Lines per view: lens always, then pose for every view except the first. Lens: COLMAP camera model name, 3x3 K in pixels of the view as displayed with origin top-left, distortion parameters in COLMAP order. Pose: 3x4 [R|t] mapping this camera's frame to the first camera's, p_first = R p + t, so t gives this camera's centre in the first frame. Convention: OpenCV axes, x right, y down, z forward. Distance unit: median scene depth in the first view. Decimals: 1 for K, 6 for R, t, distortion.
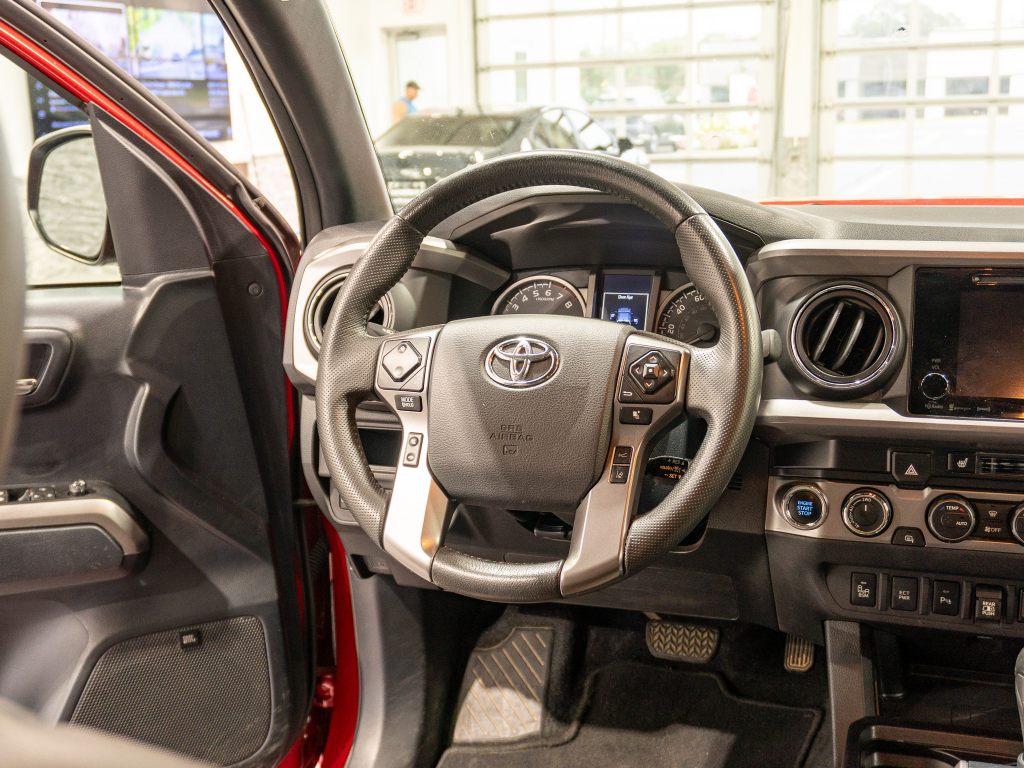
lens RADIAL K [[1168.3, 0, 538.5], [0, 1168.3, 390.0], [0, 0, 1]] dist [-0.004224, 0.017125]
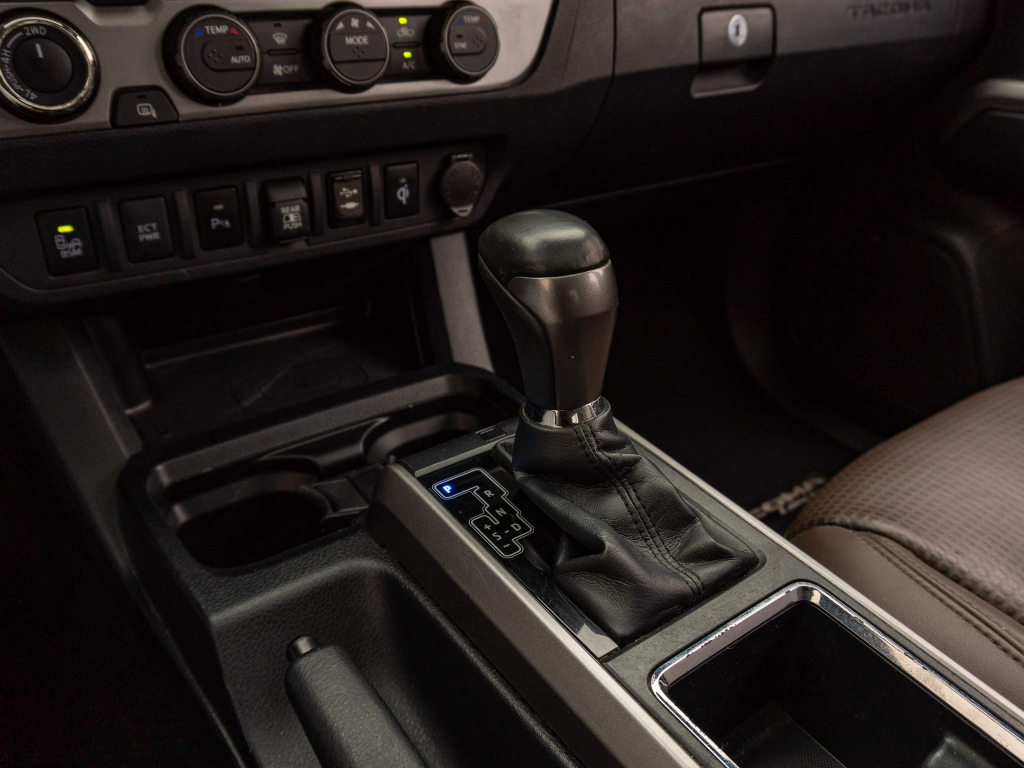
lens RADIAL K [[804.0, 0, 516.3], [0, 804.0, 368.1], [0, 0, 1]] dist [-0.007473, -0.003835]
pose [[0.569690, -0.348779, 0.744181, 0.104171], [0.126989, 0.931967, 0.339576, 0.125934], [-0.811989, -0.098950, 0.575224, 0.619173]]
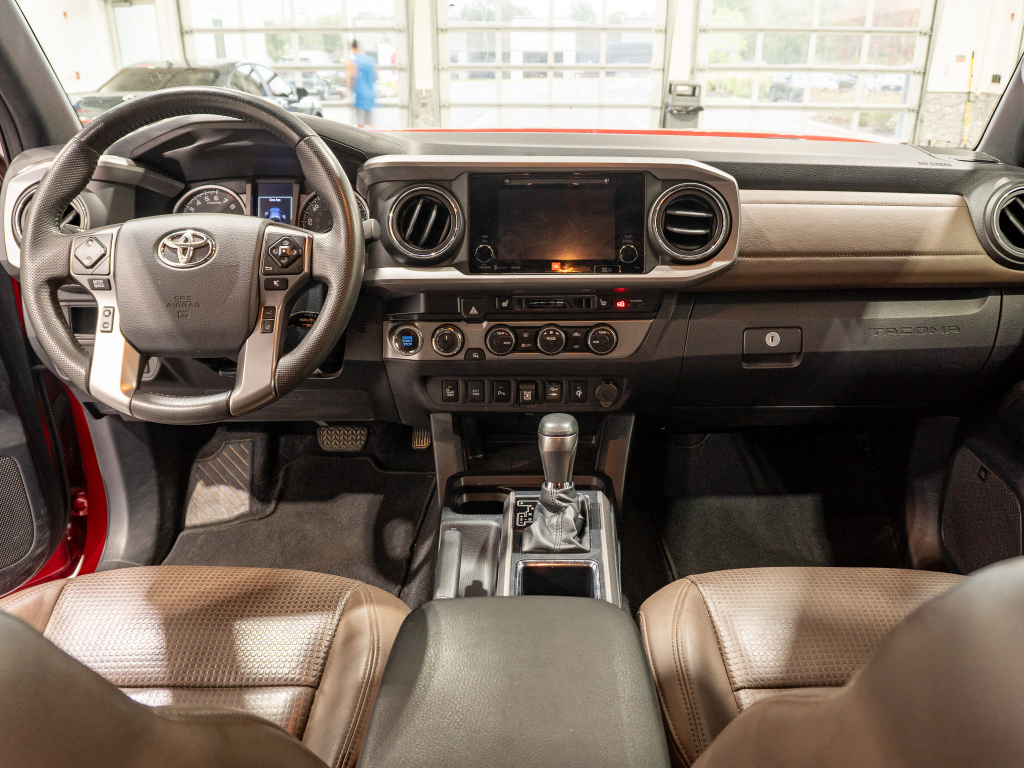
lens RADIAL K [[788.5, 0, 518.0], [0, 788.5, 376.3], [0, 0, 1]] dist [-0.012145, -0.004493]
pose [[0.948586, -0.090167, 0.303406, 0.051250], [0.048025, 0.988469, 0.143608, 0.008164], [-0.312856, -0.121654, 0.941977, 0.006515]]
